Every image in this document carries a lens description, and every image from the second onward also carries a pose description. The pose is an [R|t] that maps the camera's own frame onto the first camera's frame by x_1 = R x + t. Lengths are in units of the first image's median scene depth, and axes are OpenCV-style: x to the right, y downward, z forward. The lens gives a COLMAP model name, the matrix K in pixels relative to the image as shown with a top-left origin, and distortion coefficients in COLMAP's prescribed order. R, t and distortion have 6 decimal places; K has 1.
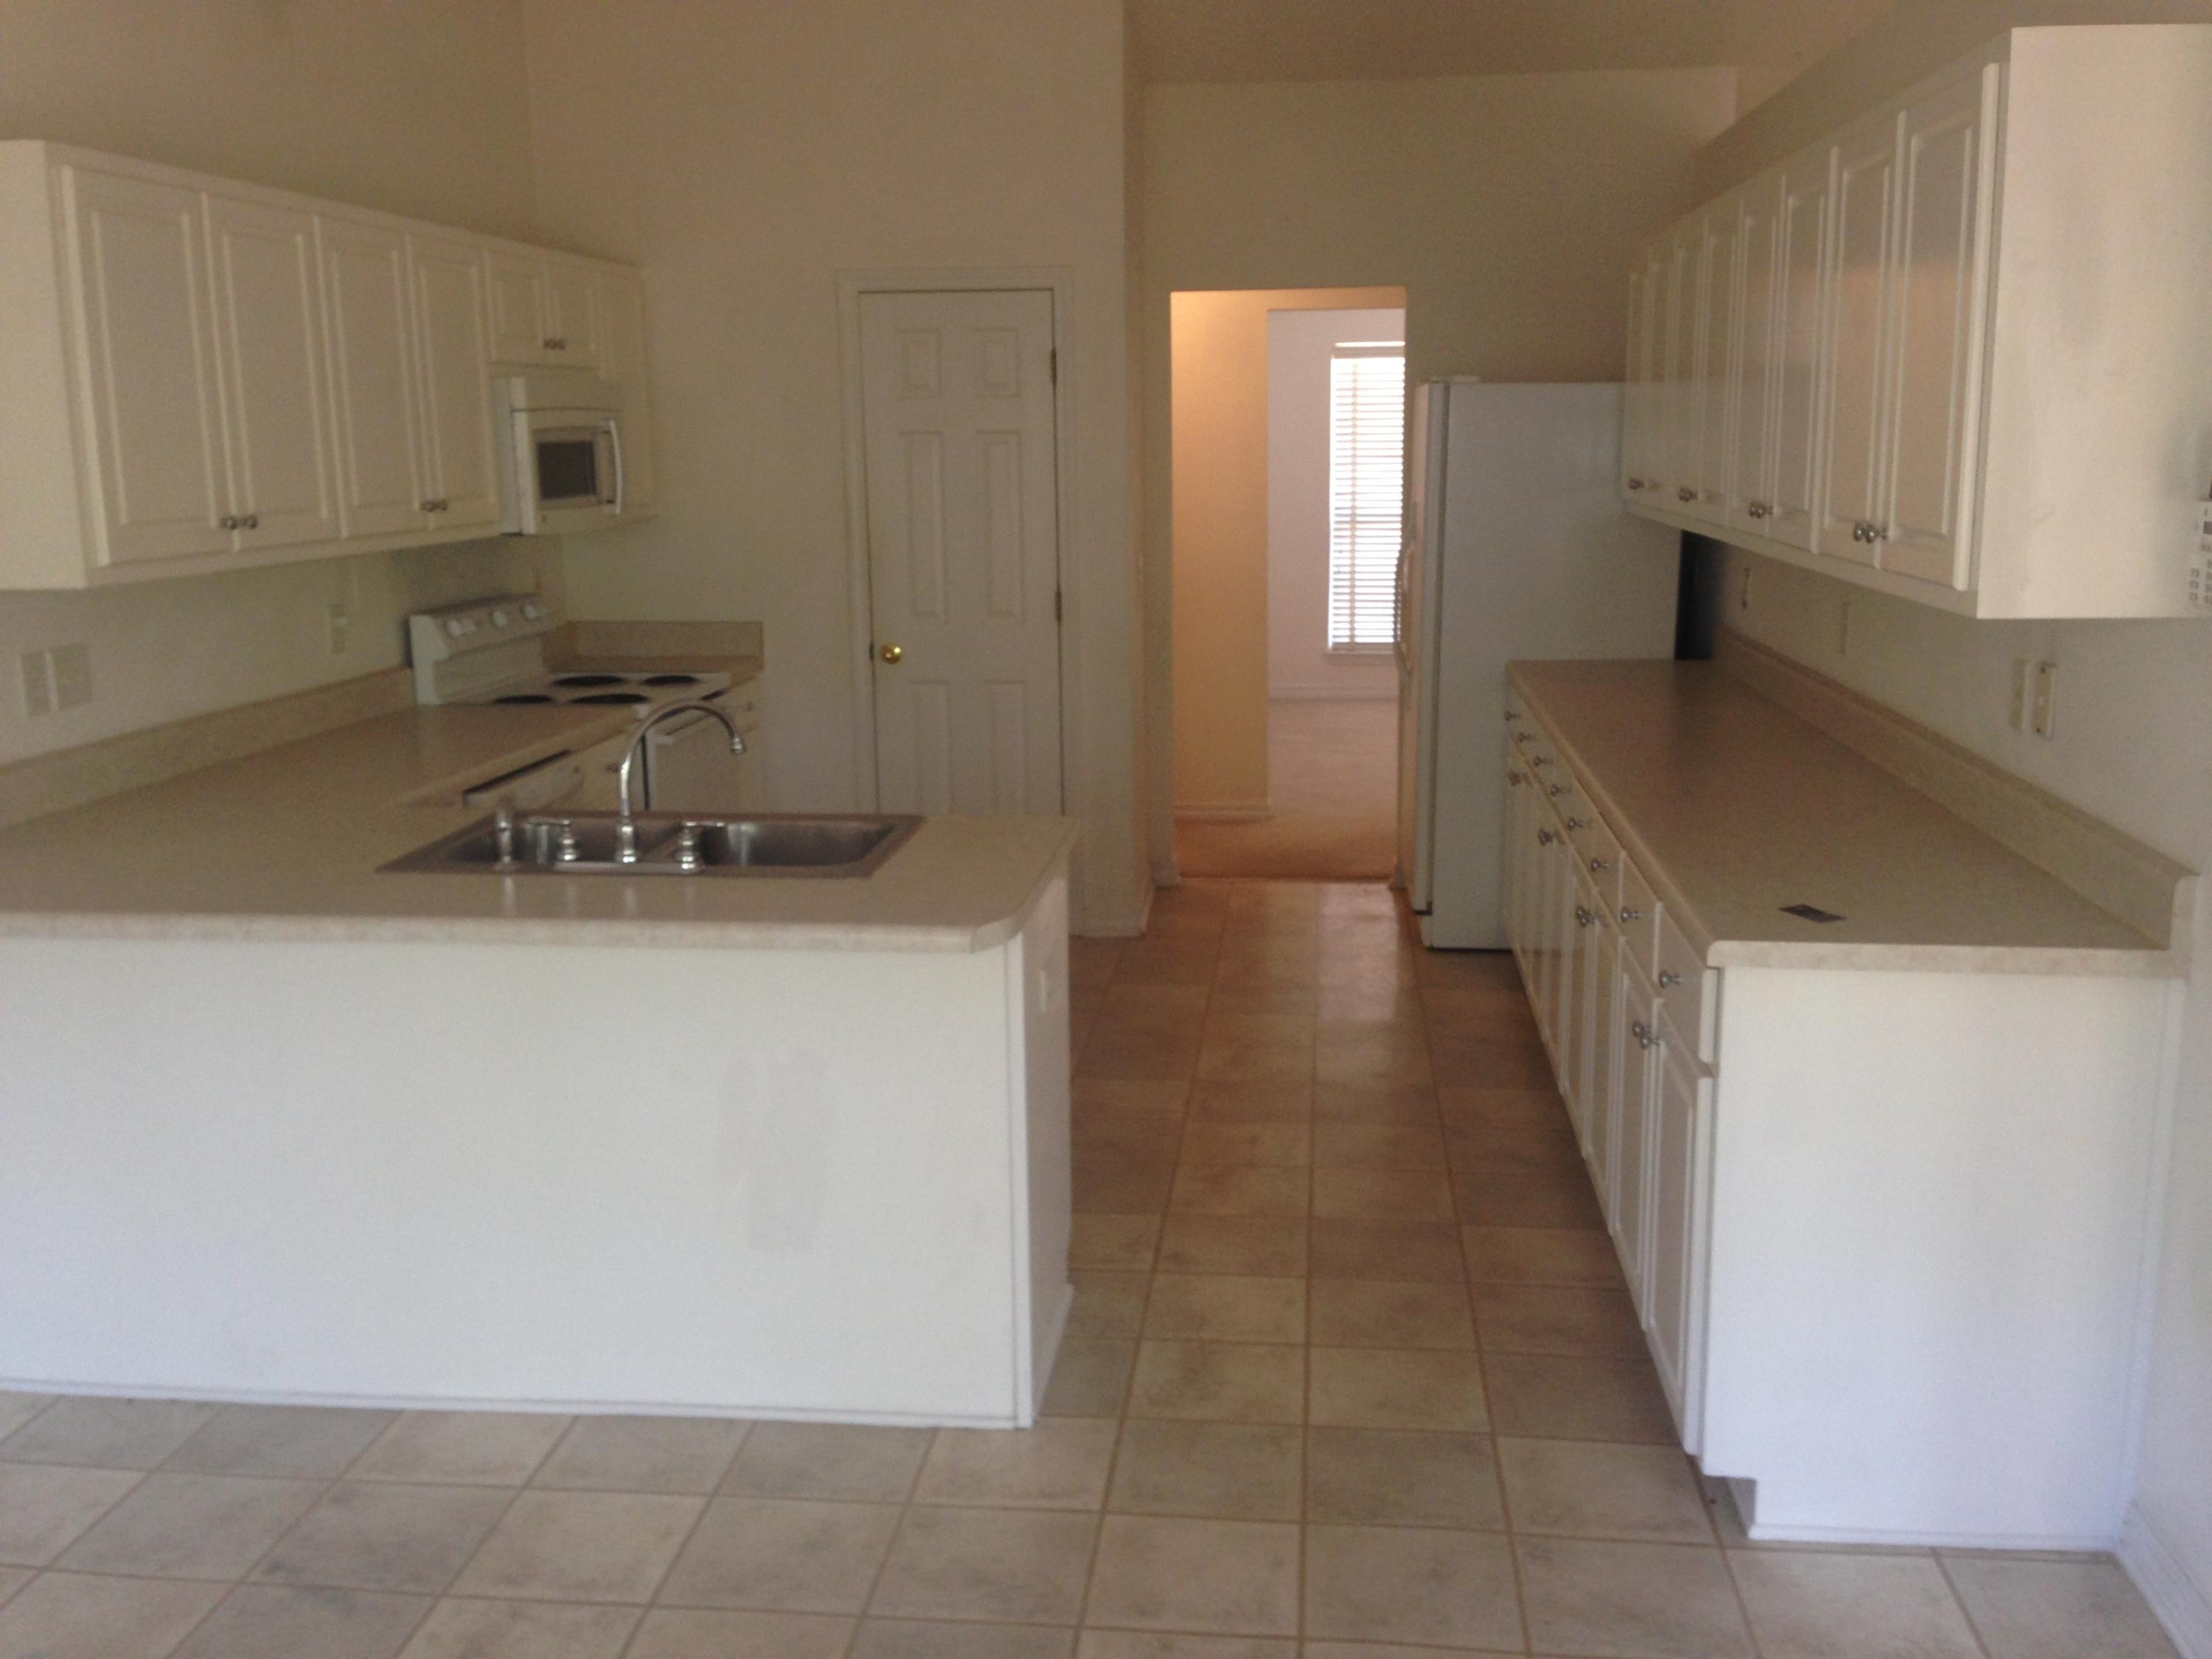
lens RADIAL K [[2057.4, 0, 1110.3], [0, 2057.4, 798.7], [0, 0, 1]] dist [0.156696, -0.281341]
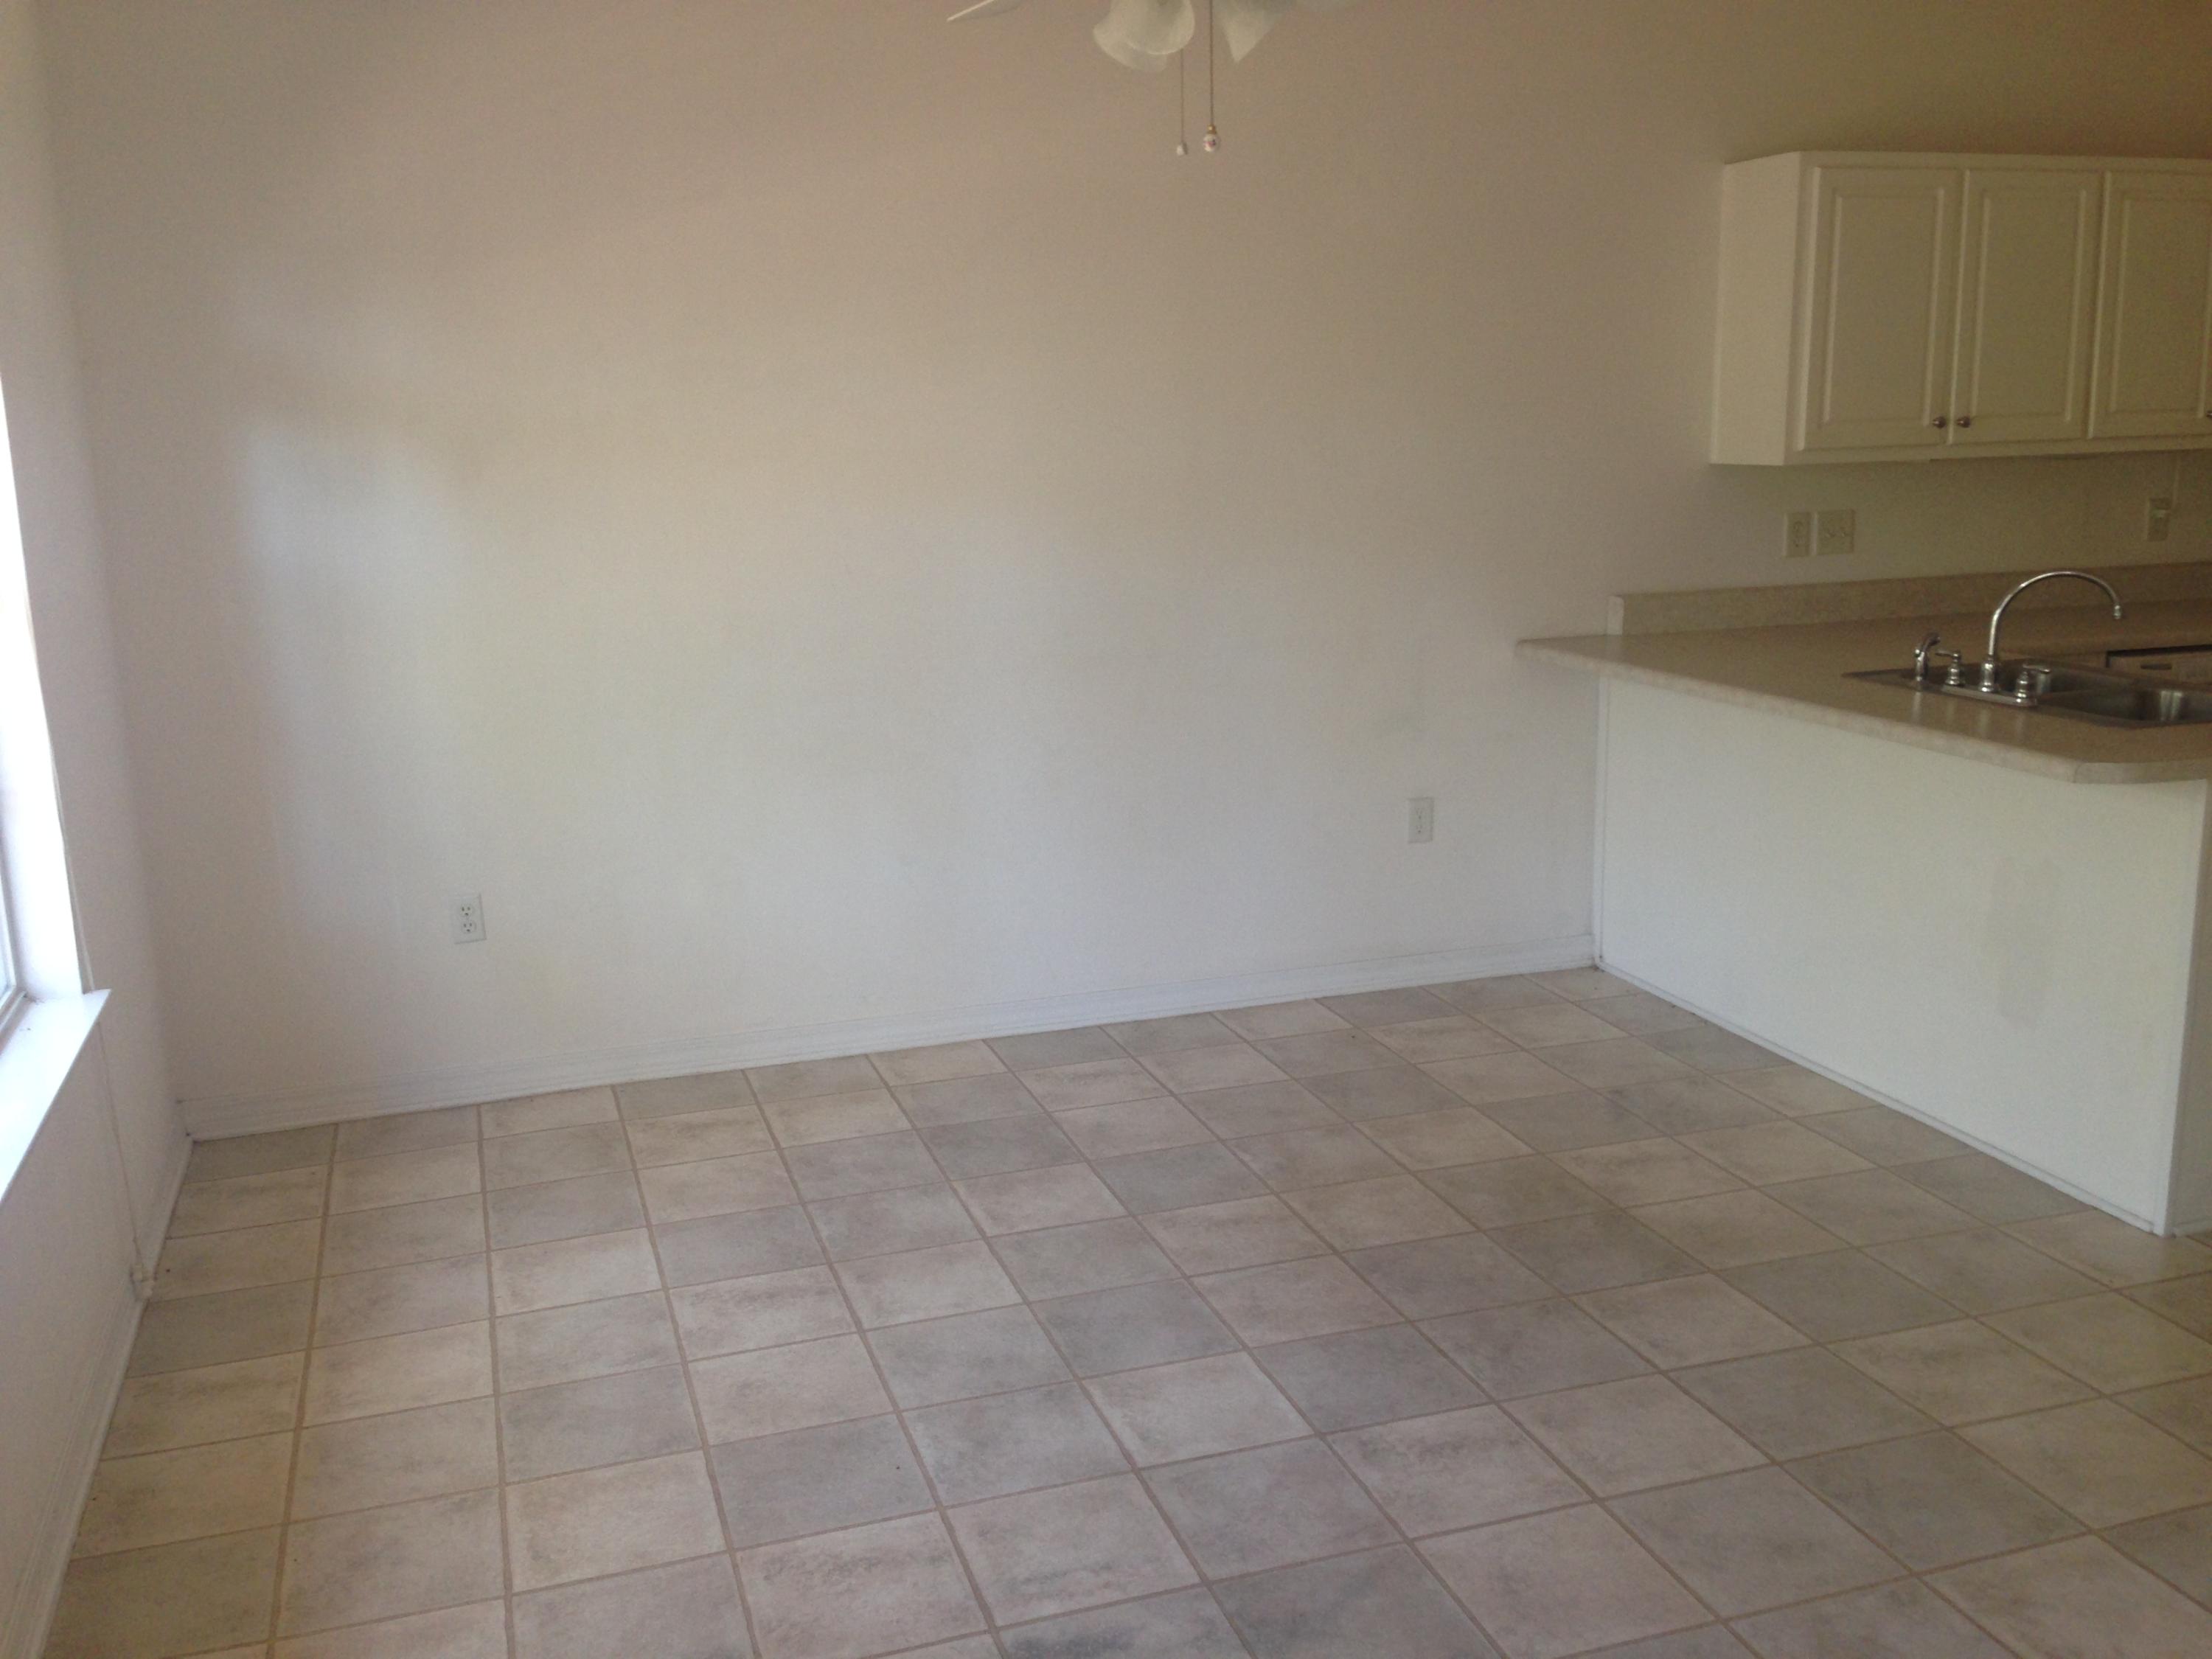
lens RADIAL K [[2057.4, 0, 1110.3], [0, 2057.4, 798.7], [0, 0, 1]] dist [0.156696, -0.281341]
pose [[0.404133, 0.177473, -0.897318, 0.687815], [-0.145427, 0.980985, 0.128524, 0.007737], [0.903065, 0.078554, 0.422259, -0.006841]]
